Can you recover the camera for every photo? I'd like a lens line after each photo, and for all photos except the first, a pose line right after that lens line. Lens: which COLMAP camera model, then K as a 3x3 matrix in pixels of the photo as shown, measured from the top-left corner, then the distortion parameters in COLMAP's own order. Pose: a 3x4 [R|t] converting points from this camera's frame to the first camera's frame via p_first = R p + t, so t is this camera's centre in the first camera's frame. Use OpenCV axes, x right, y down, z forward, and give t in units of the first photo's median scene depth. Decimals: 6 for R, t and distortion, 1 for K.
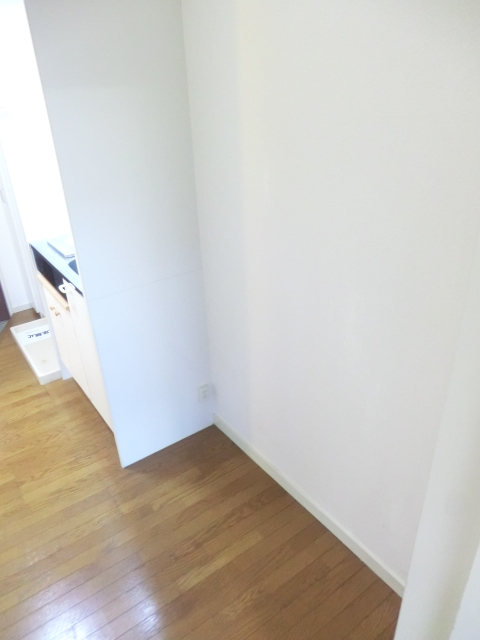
lens RADIAL K [[462.3, 0, 240.0], [0, 462.3, 320.0], [0, 0, 1]] dist [-0.081395, 0.067303]
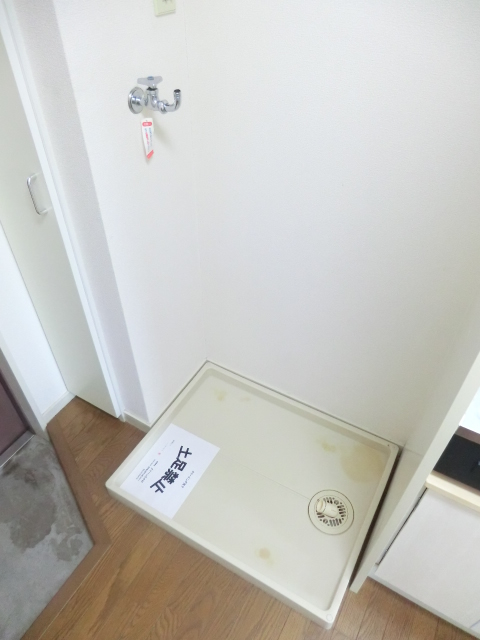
lens RADIAL K [[462.3, 0, 240.0], [0, 462.3, 320.0], [0, 0, 1]] dist [-0.081395, 0.067303]
pose [[0.912321, -0.238776, 0.332650, -0.757218], [0.147821, 0.949651, 0.276248, -0.375697], [-0.381862, -0.202854, 0.901683, 0.871127]]
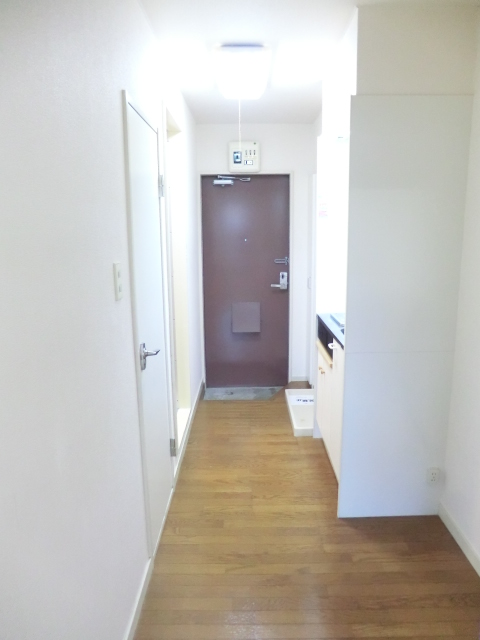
lens RADIAL K [[462.3, 0, 240.0], [0, 462.3, 320.0], [0, 0, 1]] dist [-0.081395, 0.067303]
pose [[0.800756, 0.145760, -0.580984, 0.111505], [-0.294351, 0.940503, -0.169738, 0.132352], [0.521677, 0.306932, 0.796019, -0.115191]]
